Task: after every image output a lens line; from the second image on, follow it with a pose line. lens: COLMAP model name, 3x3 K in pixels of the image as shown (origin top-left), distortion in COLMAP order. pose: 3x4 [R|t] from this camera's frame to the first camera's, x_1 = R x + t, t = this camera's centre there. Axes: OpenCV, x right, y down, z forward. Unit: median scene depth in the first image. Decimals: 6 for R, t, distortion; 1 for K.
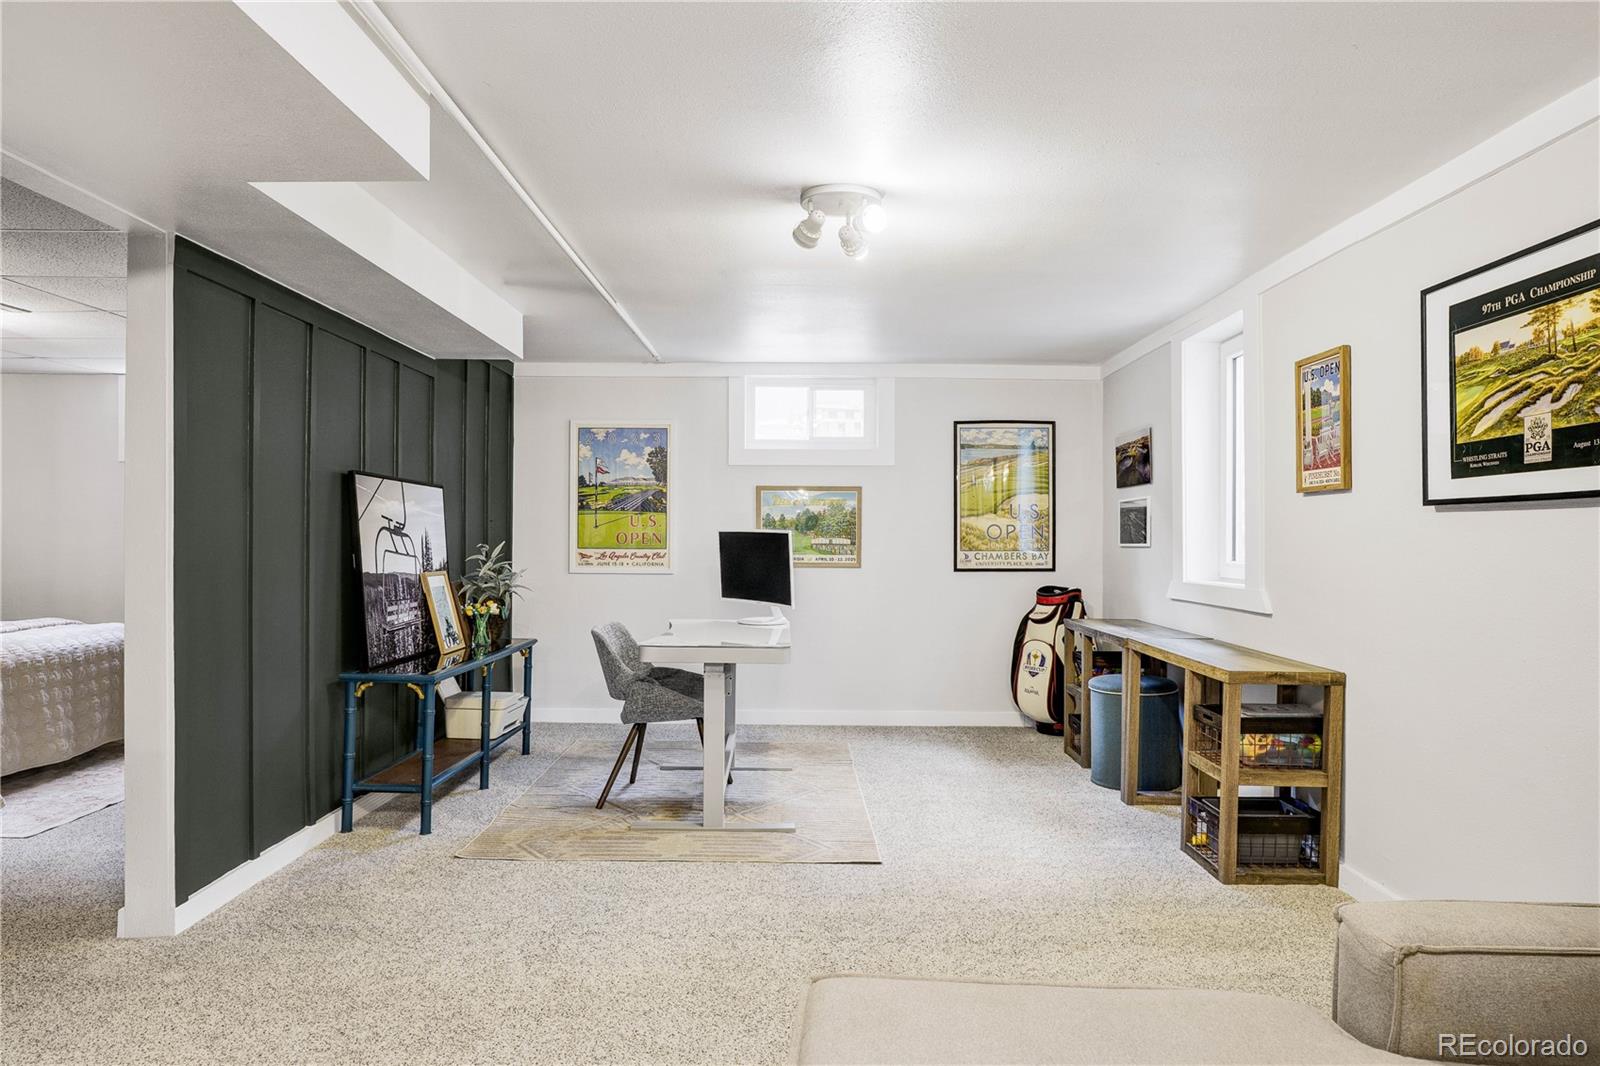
lens RADIAL K [[1026.0, 0, 800.0], [0, 1026.0, 533.0], [0, 0, 1]] dist [0.041380, 0.000102]
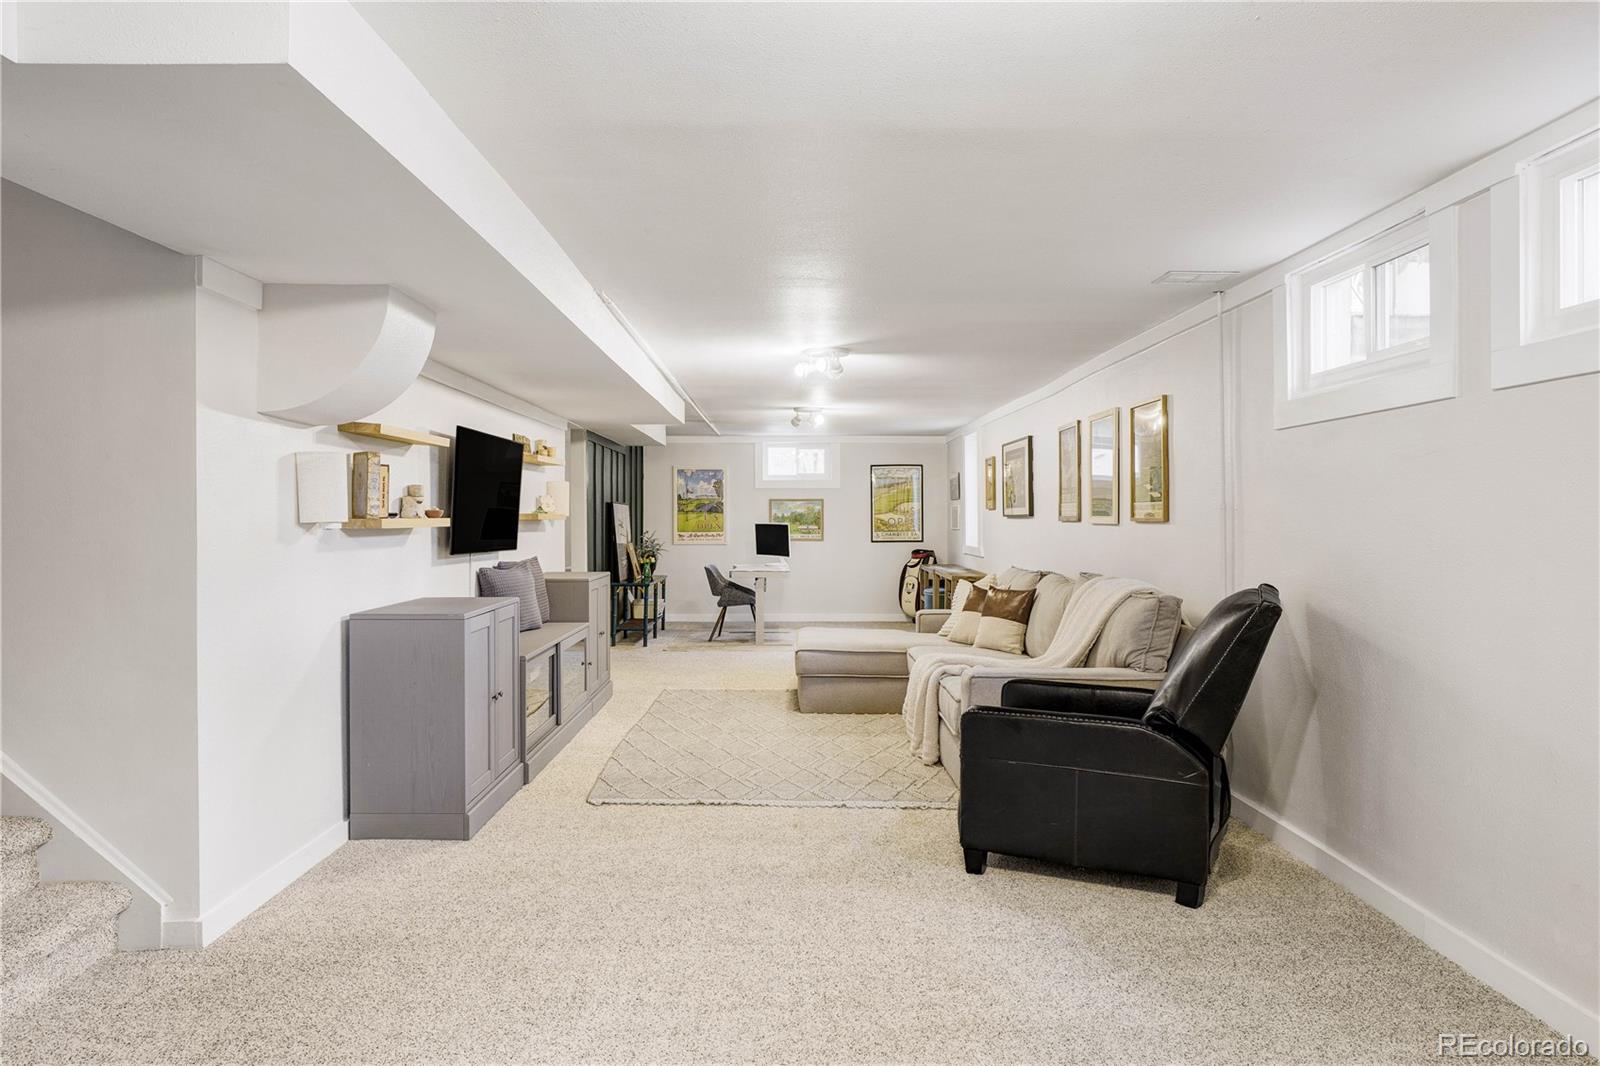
lens RADIAL K [[956.5, 0, 800.0], [0, 956.5, 533.0], [0, 0, 1]] dist [-0.043967, 0.031523]
pose [[0.999870, -0.007717, 0.014139, -0.011206], [0.007430, 0.999768, 0.020214, -0.018463], [-0.014292, -0.020106, 0.999696, -0.851576]]
